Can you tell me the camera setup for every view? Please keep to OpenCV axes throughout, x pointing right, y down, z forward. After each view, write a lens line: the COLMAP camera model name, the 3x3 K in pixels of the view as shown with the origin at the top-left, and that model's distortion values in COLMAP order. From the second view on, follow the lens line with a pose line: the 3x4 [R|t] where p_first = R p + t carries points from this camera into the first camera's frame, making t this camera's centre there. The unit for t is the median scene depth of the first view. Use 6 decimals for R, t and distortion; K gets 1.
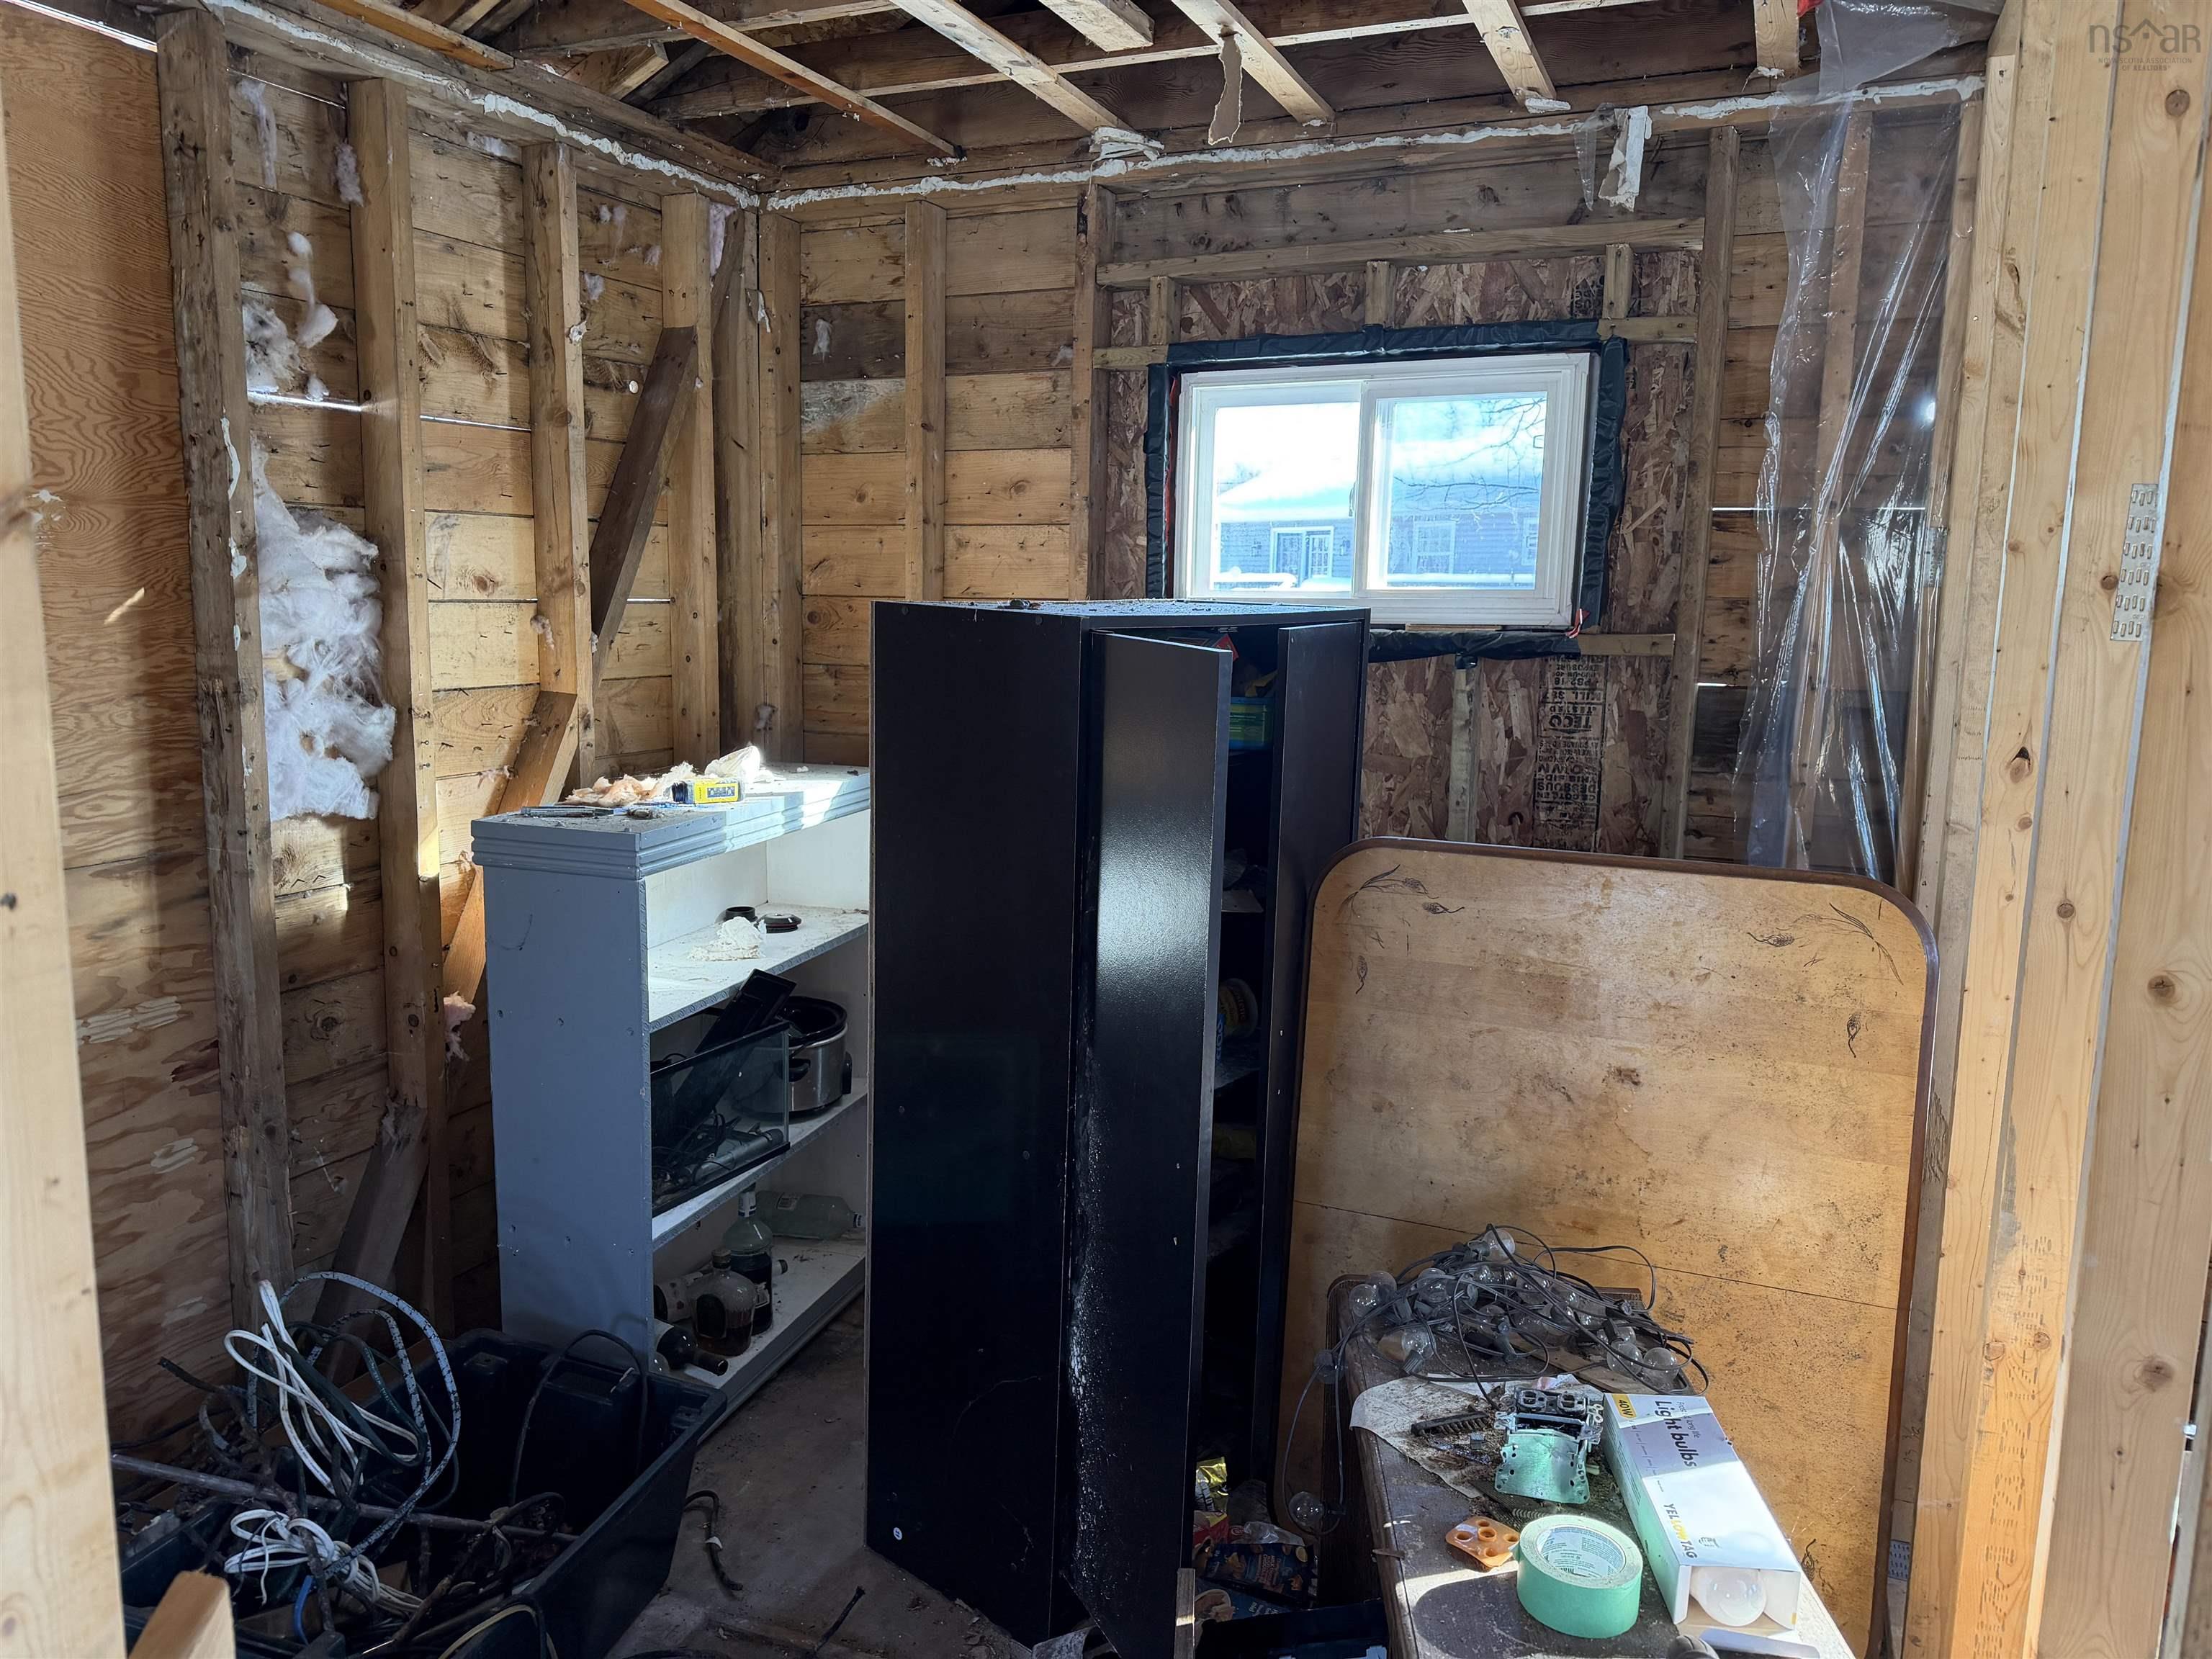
lens RADIAL K [[1583.9, 0, 1108.5], [0, 1583.9, 841.2], [0, 0, 1]] dist [0.073291, -0.102713]
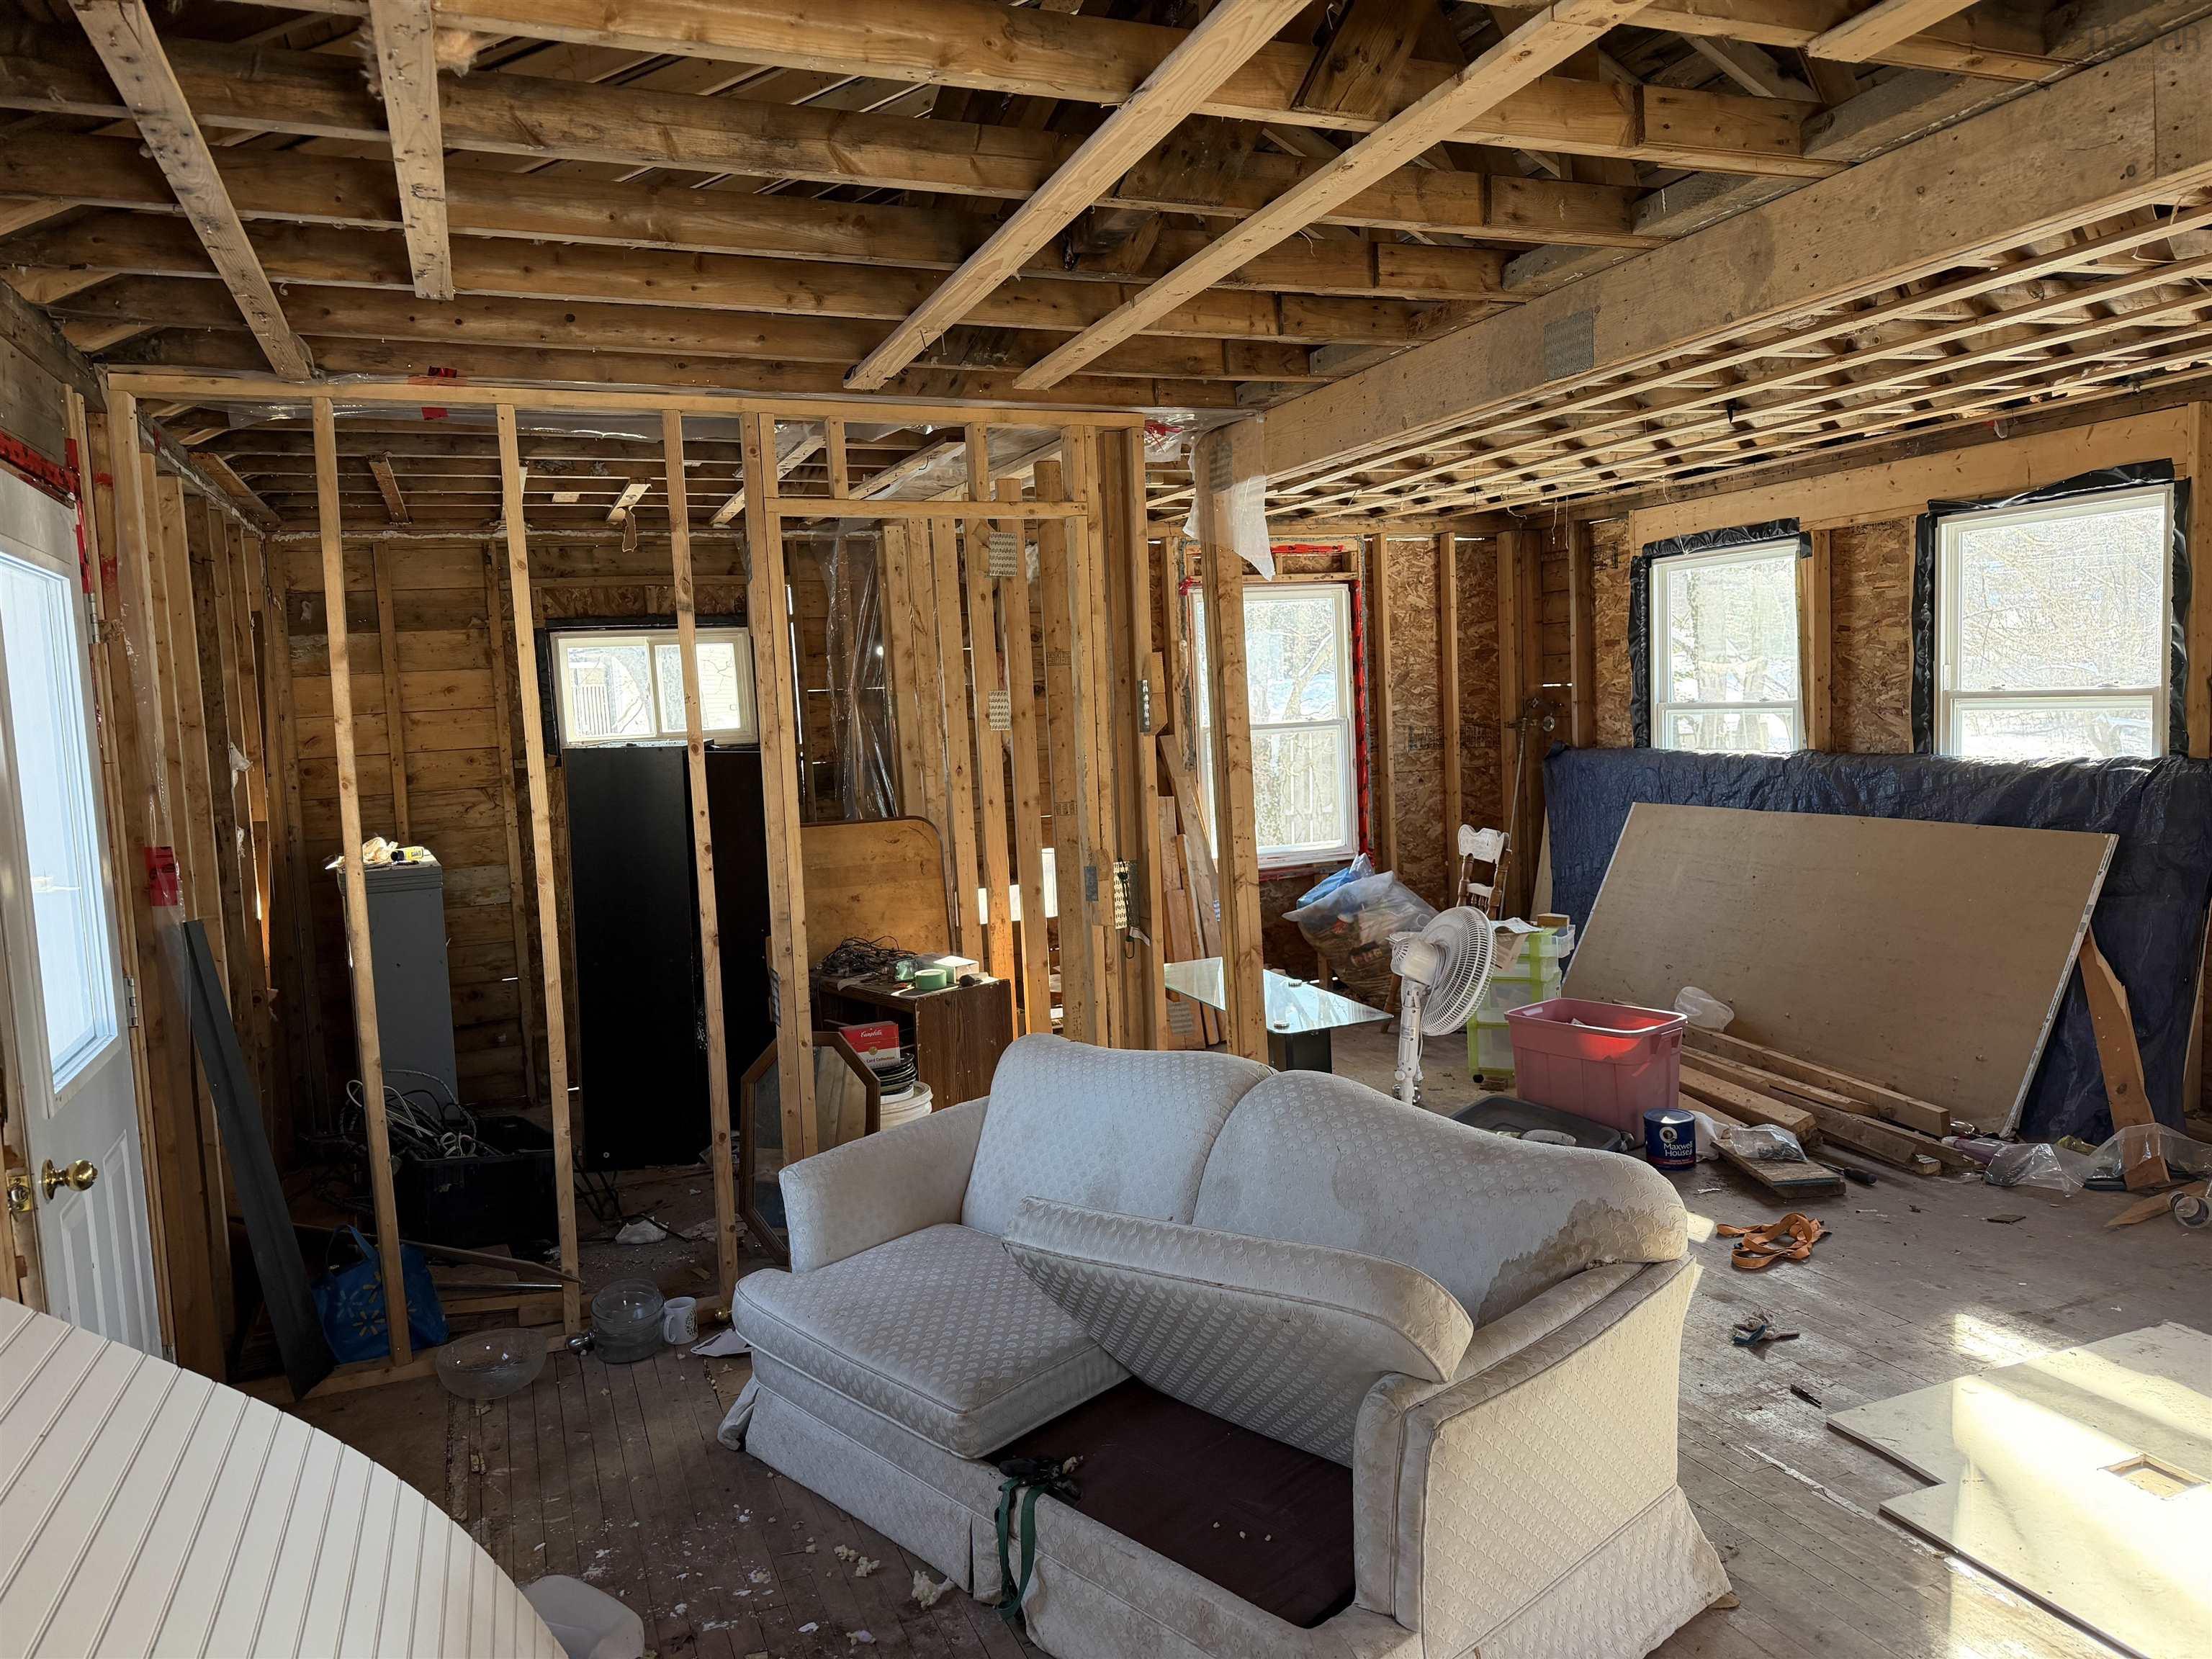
lens RADIAL K [[1535.0, 0, 1106.0], [0, 1535.0, 829.5], [0, 0, 1]] dist [0.121121, -0.185000]
pose [[0.702984, -0.112941, 0.702180, -1.042483], [0.172925, 0.984825, -0.014720, 0.123337], [-0.689862, 0.131772, 0.711847, -1.025005]]
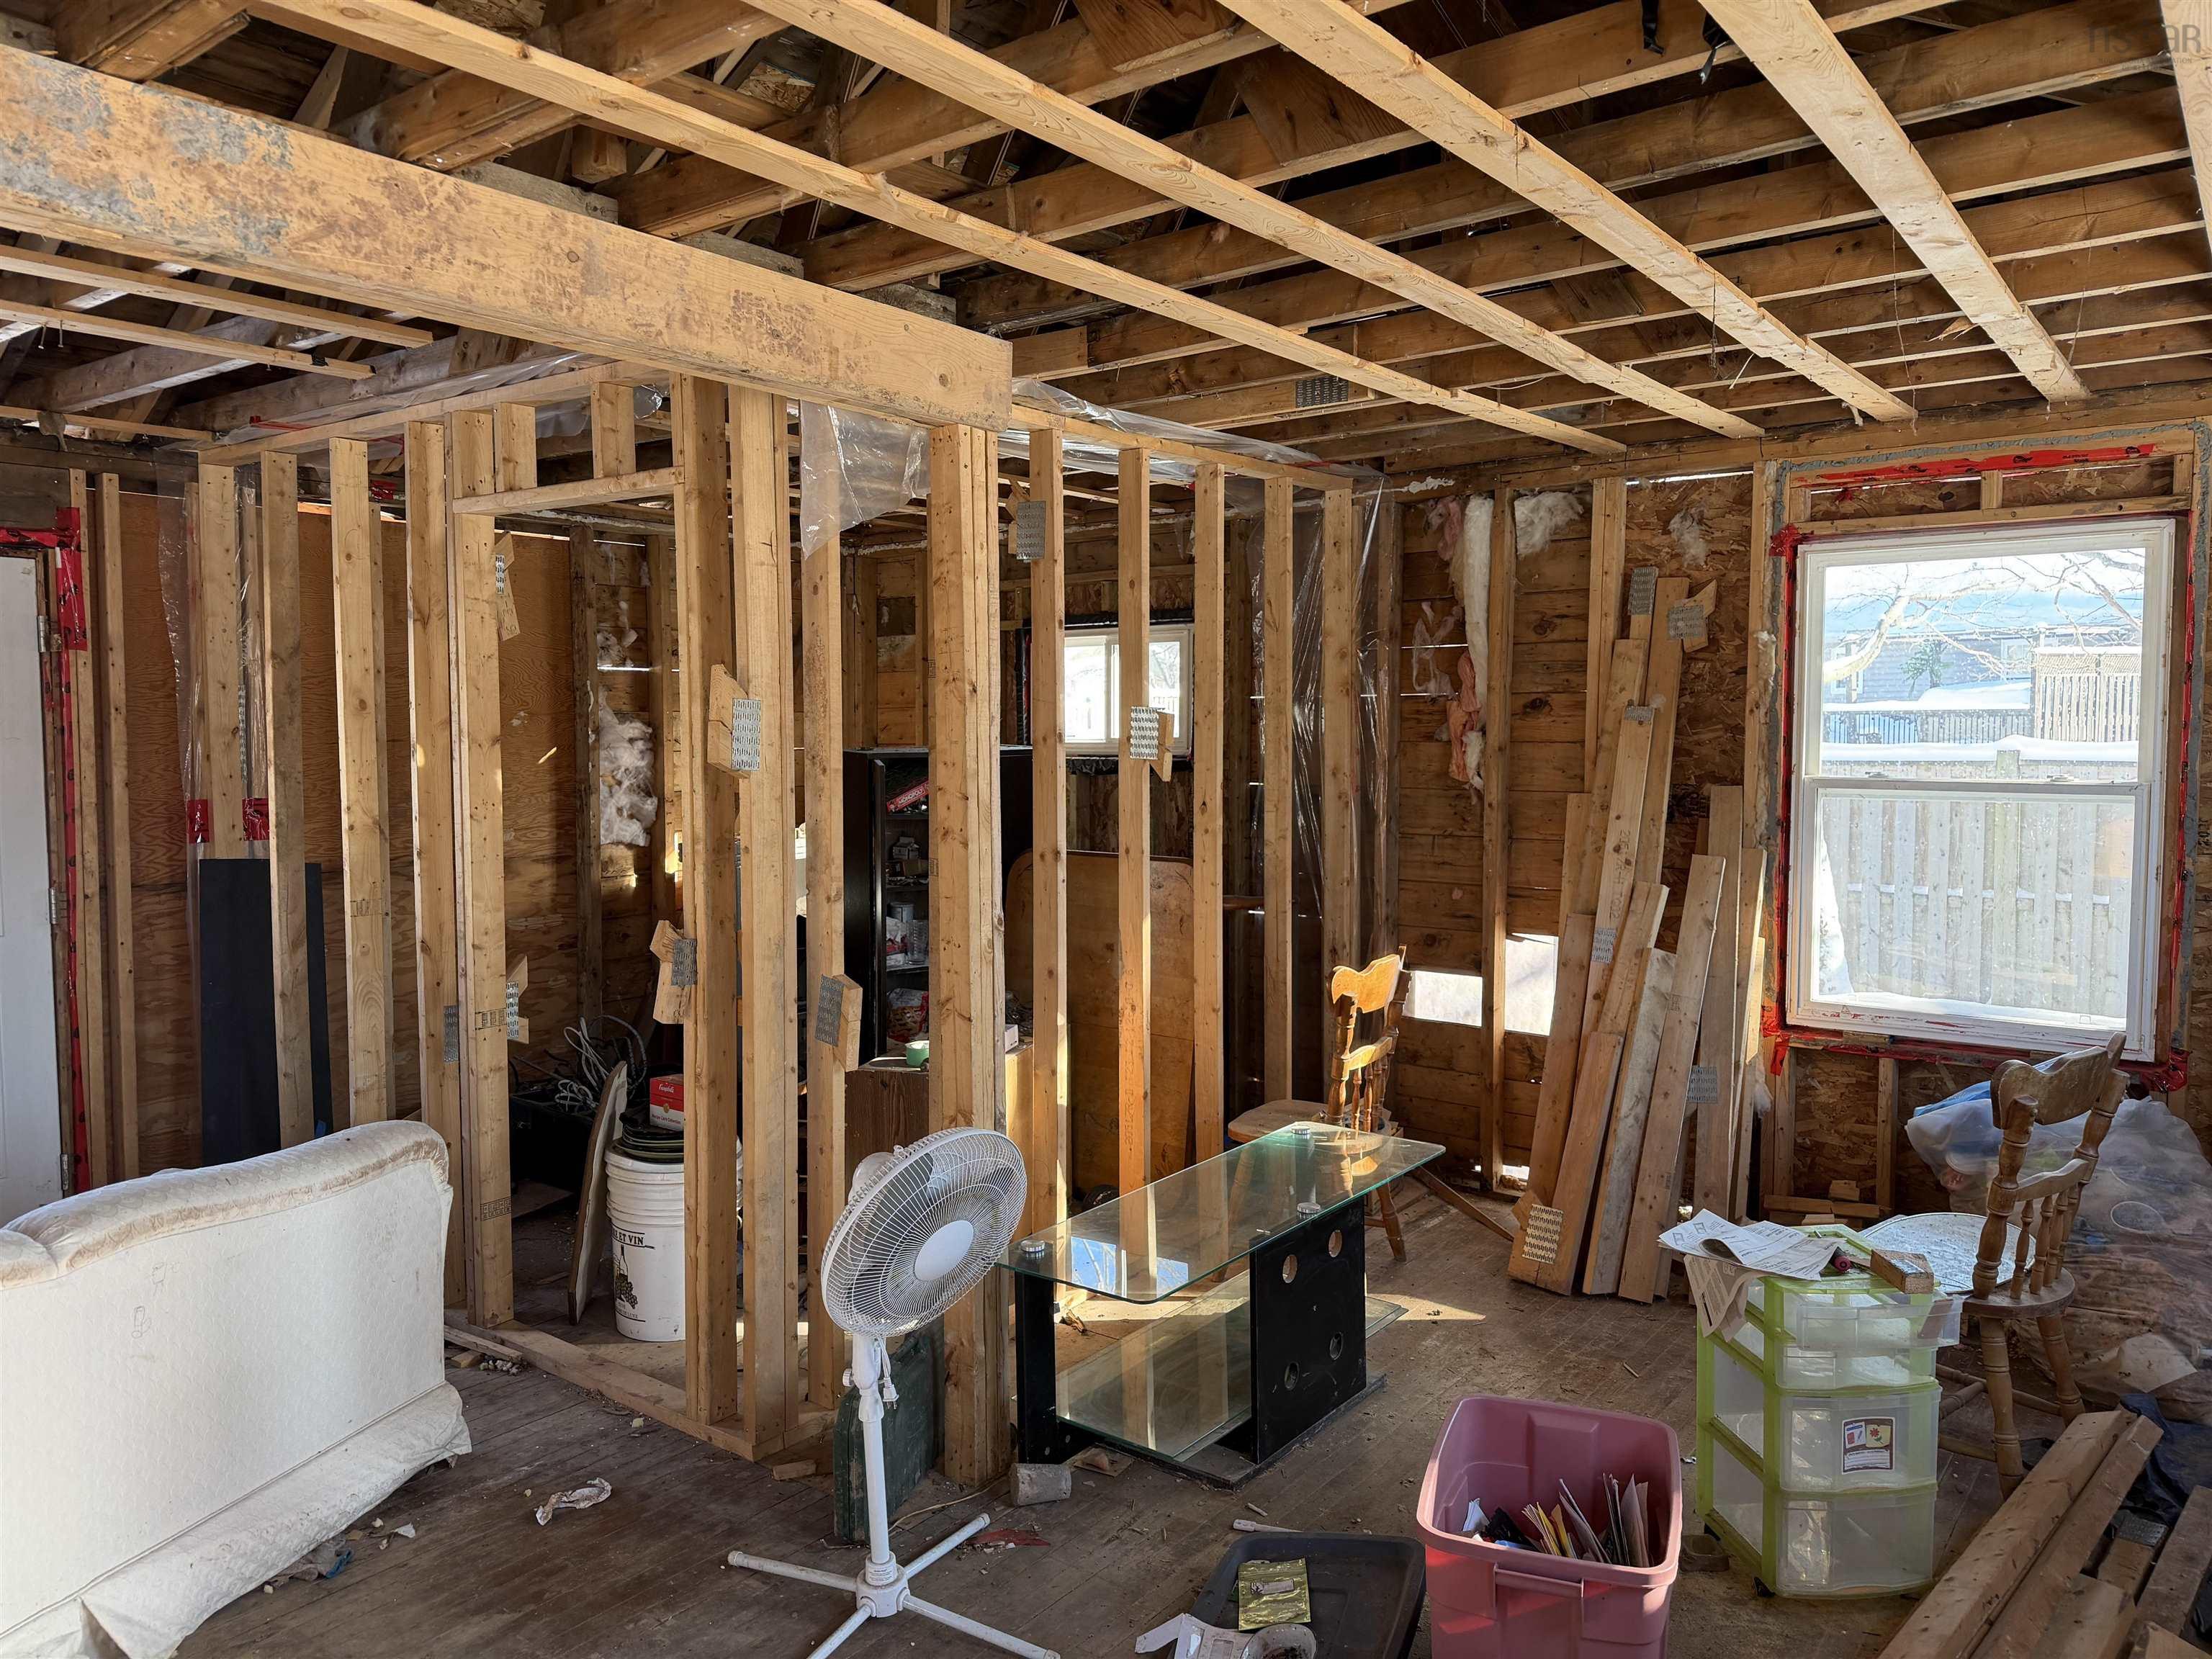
lens RADIAL K [[1535.0, 0, 1106.0], [0, 1535.0, 829.5], [0, 0, 1]] dist [0.121121, -0.185000]
pose [[0.970732, -0.005381, -0.240104, 0.721767], [-0.016966, 0.995715, -0.090910, 0.155379], [0.239564, 0.092323, 0.966481, -1.000457]]
